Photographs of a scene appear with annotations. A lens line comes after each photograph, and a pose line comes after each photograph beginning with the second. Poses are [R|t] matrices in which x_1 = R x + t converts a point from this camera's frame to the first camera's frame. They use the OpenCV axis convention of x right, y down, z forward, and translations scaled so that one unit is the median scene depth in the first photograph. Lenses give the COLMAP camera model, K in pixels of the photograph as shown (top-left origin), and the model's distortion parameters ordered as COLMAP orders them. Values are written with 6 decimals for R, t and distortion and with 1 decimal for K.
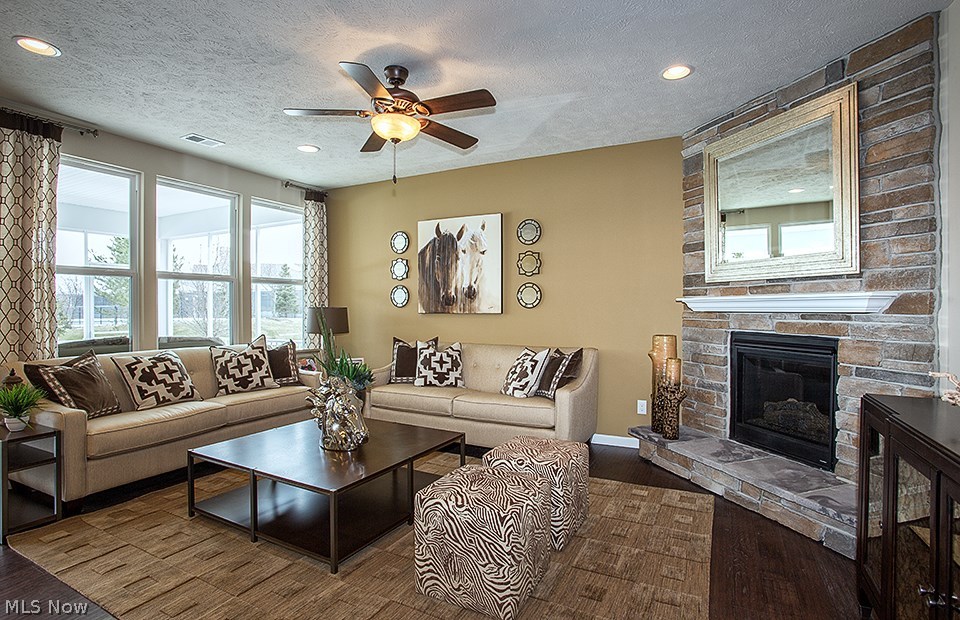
lens RADIAL K [[478.3, 0, 503.7], [0, 478.3, 308.6], [0, 0, 1]] dist [-0.015886, 0.004350]
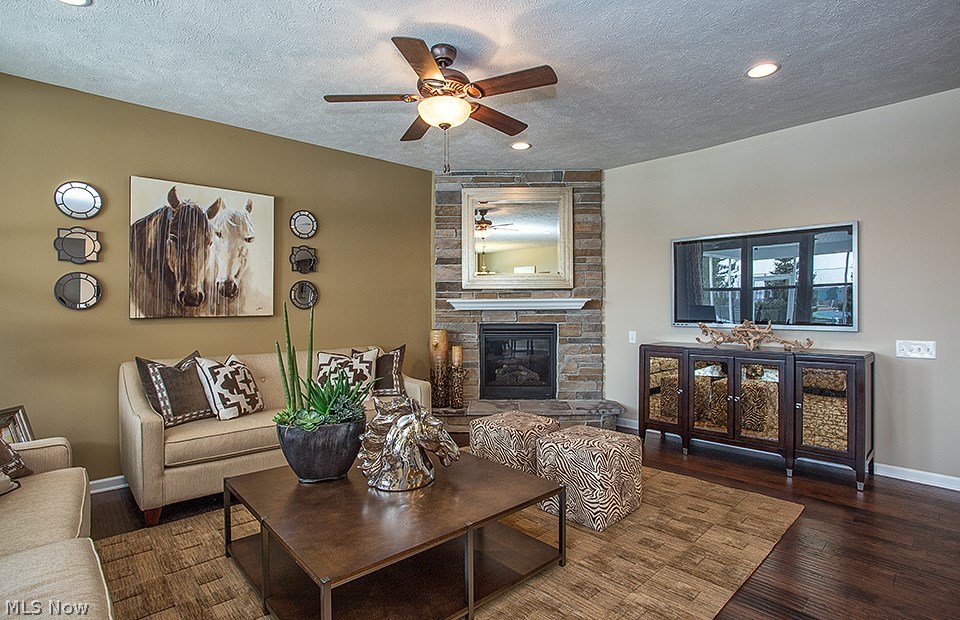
lens RADIAL K [[478.3, 0, 481.2], [0, 478.3, 300.1], [0, 0, 1]] dist [-0.015886, 0.004350]
pose [[0.367980, 0.008009, 0.929799, -0.819272], [0.006948, 0.999911, -0.011362, -0.006084], [-0.929808, 0.010641, 0.367891, 0.449130]]
